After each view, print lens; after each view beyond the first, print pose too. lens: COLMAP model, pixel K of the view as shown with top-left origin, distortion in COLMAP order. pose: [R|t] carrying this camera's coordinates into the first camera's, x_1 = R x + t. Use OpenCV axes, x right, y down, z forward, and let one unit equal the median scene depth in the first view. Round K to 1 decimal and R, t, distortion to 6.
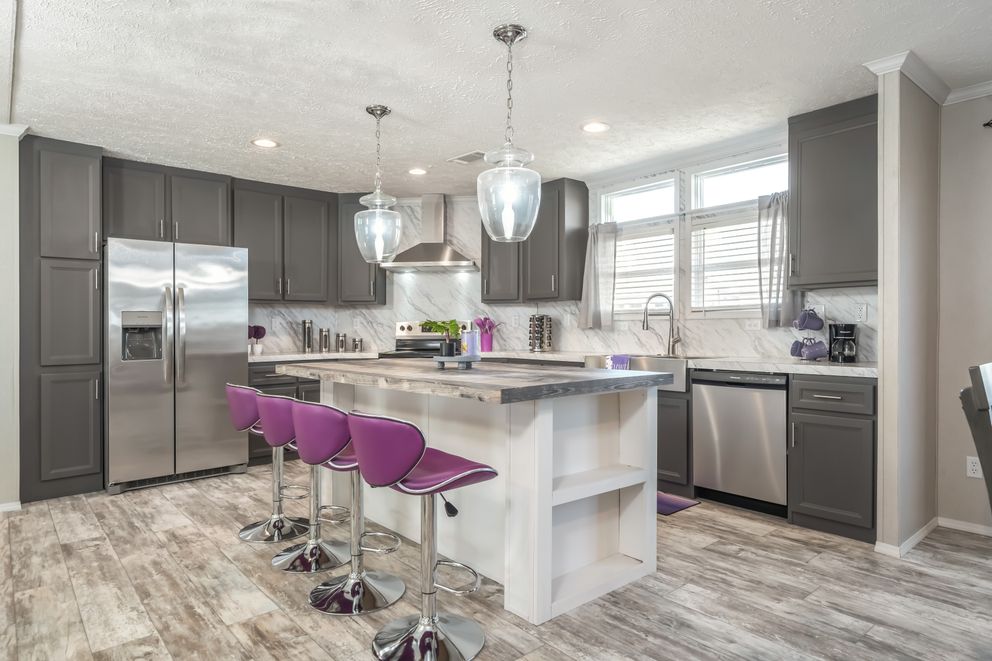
lens RADIAL K [[584.2, 0, 496.0], [0, 584.2, 330.5], [0, 0, 1]] dist [0.026390, 0.001153]
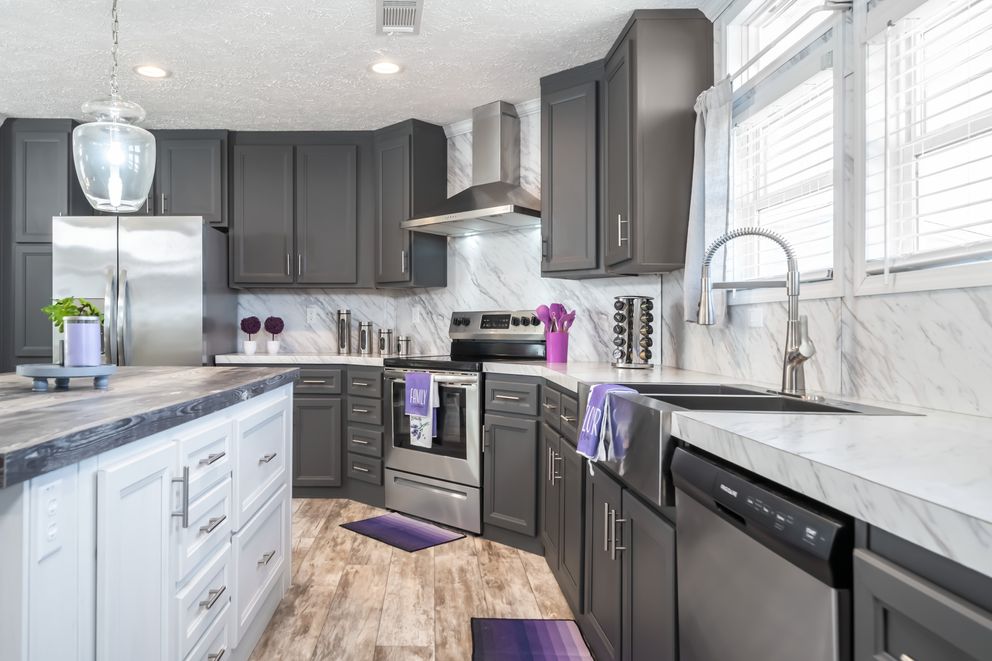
lens RADIAL K [[680.1, 0, 407.3], [0, 680.1, 328.1], [0, 0, 1]] dist [0.042602, 0.000403]
pose [[0.750916, 0.012345, -0.660282, 0.329749], [-0.014439, 0.999893, 0.002273, 0.002448], [0.660239, 0.007827, 0.751014, 0.424659]]
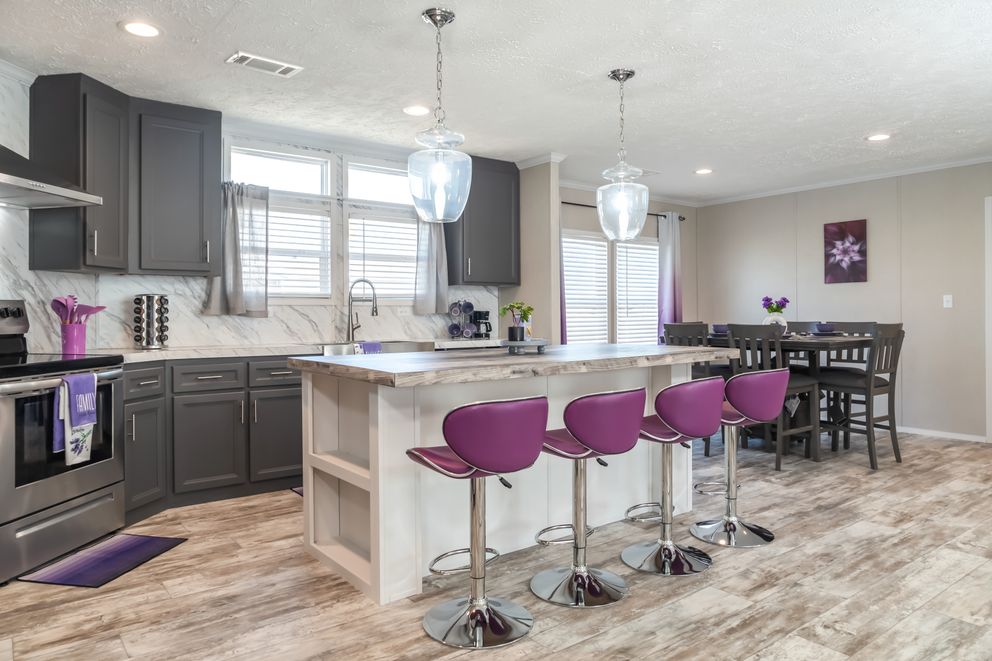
lens RADIAL K [[660.6, 0, 496.8], [0, 660.6, 324.1], [0, 0, 1]] dist [-0.002329, 0.000315]
pose [[0.049223, -0.009802, 0.998740, -0.662683], [0.009768, 0.999909, 0.009332, 0.004301], [-0.998740, 0.009297, 0.049314, 0.573737]]
